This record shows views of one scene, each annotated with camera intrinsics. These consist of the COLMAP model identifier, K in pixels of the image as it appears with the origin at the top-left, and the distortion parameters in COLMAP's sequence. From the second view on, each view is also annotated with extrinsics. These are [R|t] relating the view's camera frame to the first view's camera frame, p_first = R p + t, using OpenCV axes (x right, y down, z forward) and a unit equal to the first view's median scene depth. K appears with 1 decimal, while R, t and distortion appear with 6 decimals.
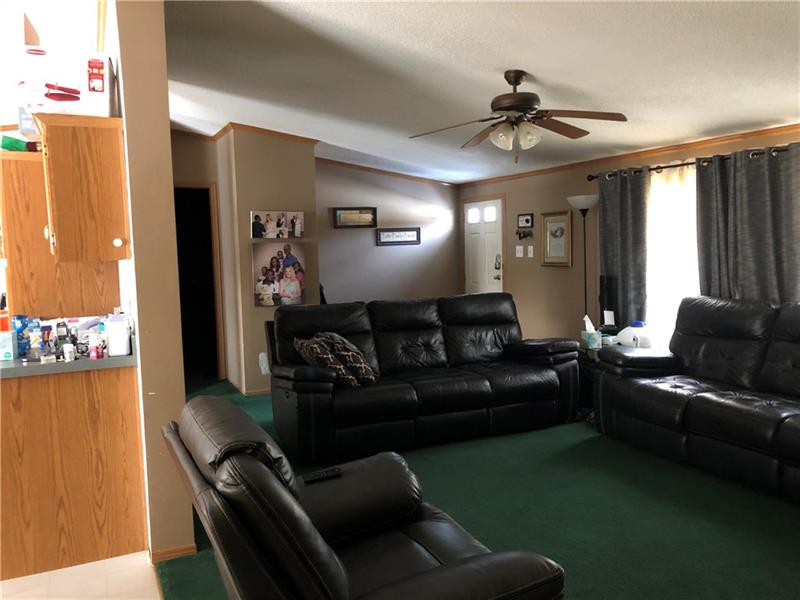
lens RADIAL K [[656.6, 0, 399.8], [0, 656.6, 298.9], [0, 0, 1]] dist [0.002768, 0.009593]
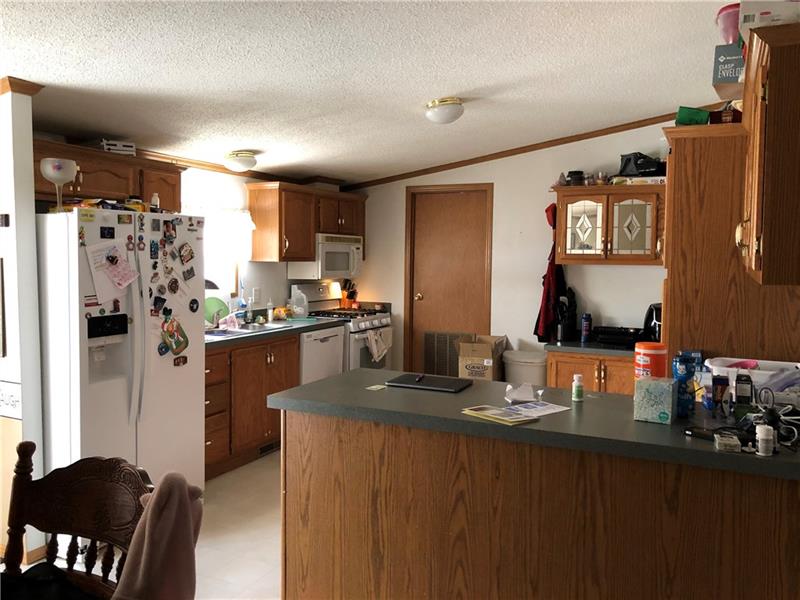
lens RADIAL K [[656.6, 0, 399.7], [0, 656.6, 299.2], [0, 0, 1]] dist [0.002768, 0.009593]
pose [[0.622437, 0.081293, -0.778437, -0.234209], [-0.085619, 0.995695, 0.035521, -0.032331], [0.777973, 0.044539, 0.626717, 0.339876]]
